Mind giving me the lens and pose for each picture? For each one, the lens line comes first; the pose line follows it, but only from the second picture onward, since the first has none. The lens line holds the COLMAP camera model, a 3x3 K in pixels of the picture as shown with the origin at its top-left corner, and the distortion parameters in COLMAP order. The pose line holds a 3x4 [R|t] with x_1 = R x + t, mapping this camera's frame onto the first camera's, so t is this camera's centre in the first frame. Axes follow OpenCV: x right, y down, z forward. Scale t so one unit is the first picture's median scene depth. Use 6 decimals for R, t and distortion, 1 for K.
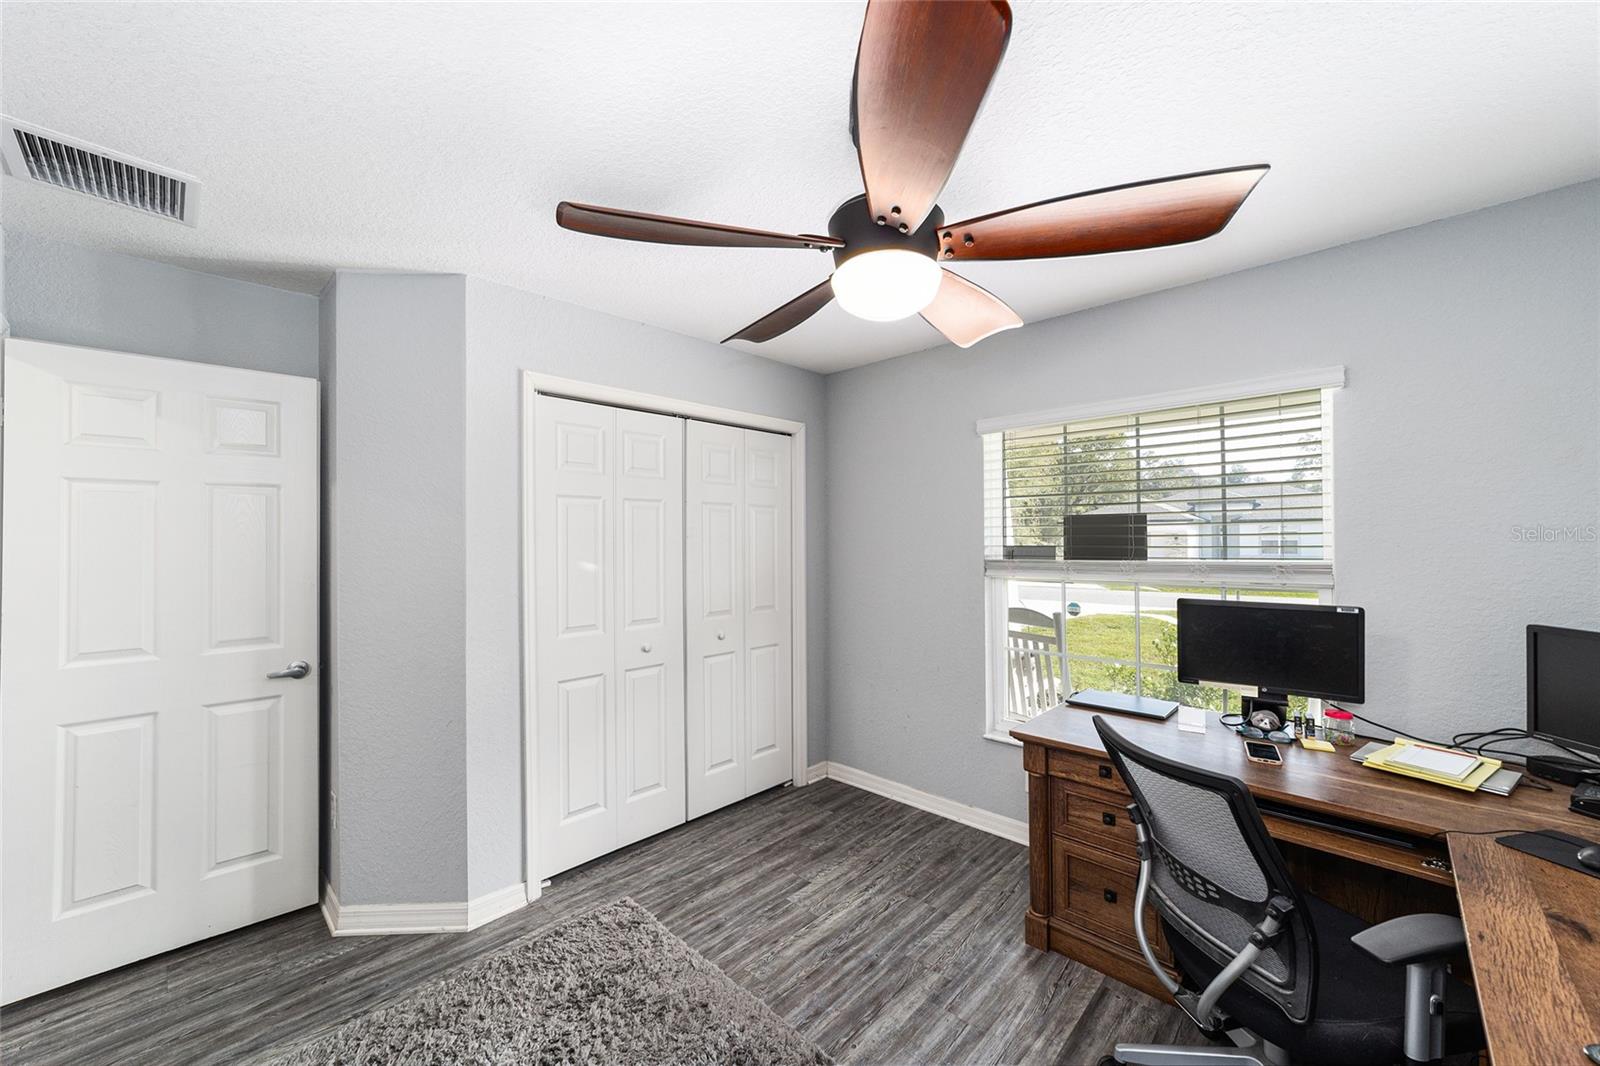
lens RADIAL K [[610.0, 0, 800.7], [0, 610.0, 541.2], [0, 0, 1]] dist [-0.001762, 0.000225]
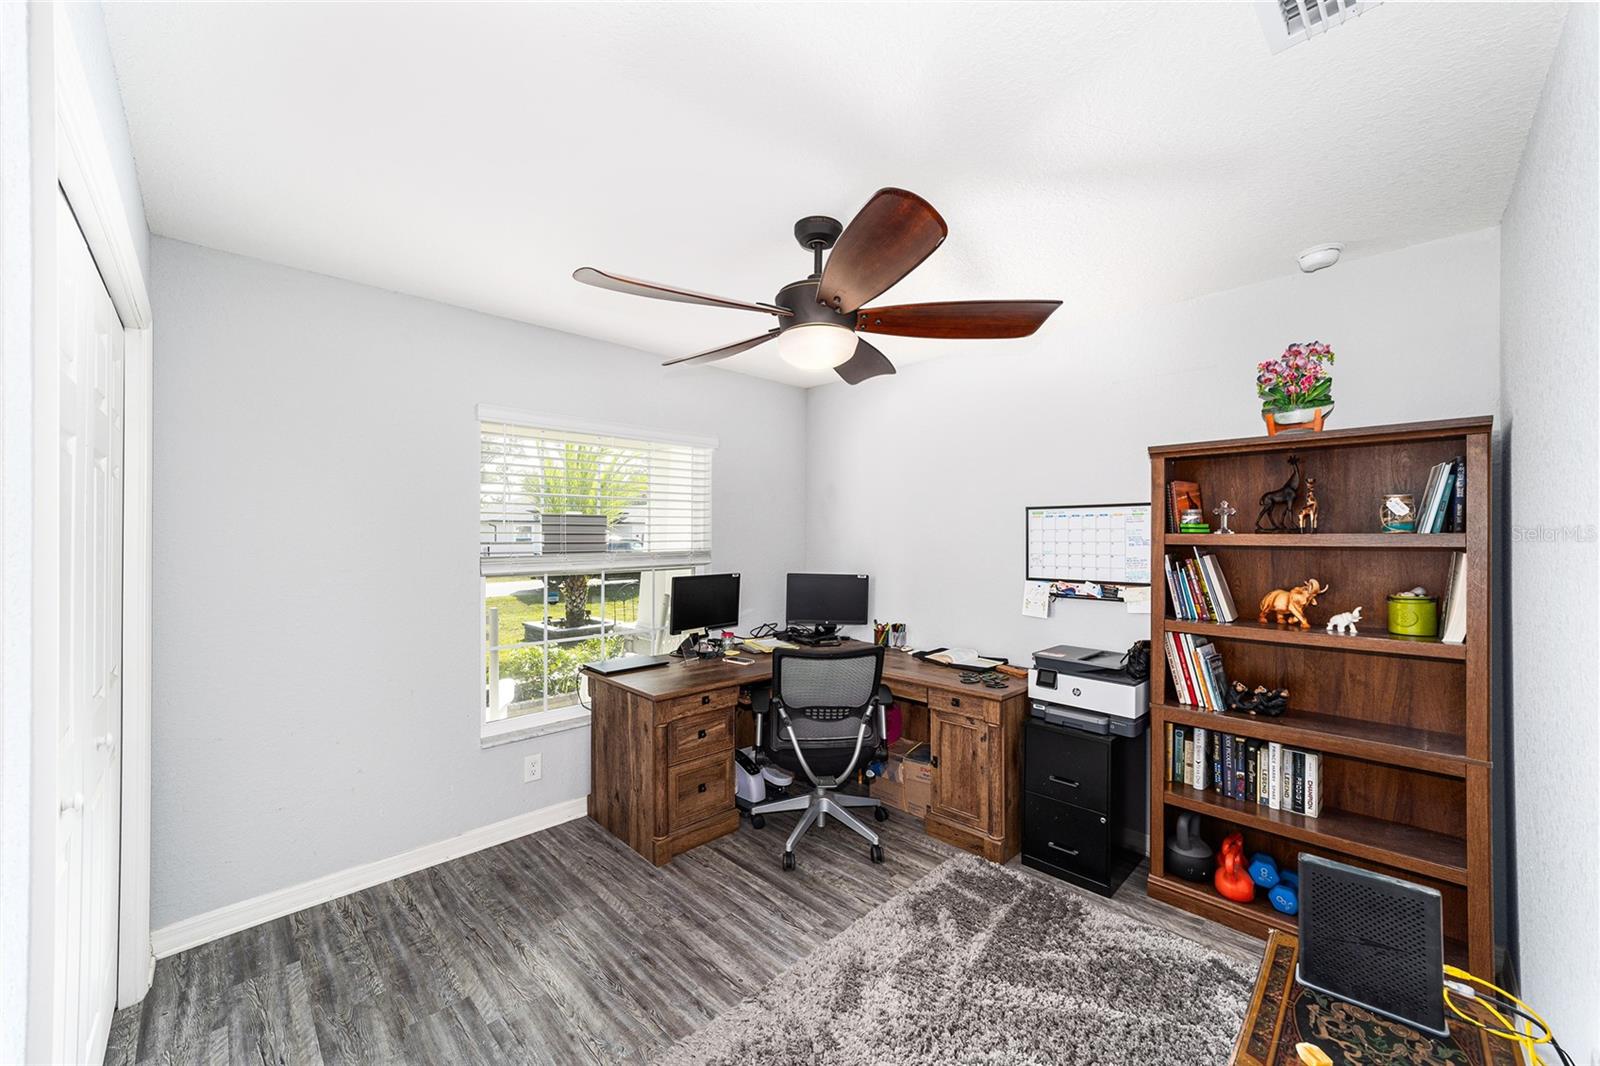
lens RADIAL K [[610.0, 0, 795.8], [0, 610.0, 538.7], [0, 0, 1]] dist [-0.001762, 0.000225]
pose [[0.031450, 0.002699, 0.999502, -0.851357], [-0.006112, 0.999978, -0.002508, 0.006526], [-0.999487, -0.006030, 0.031466, 0.703533]]
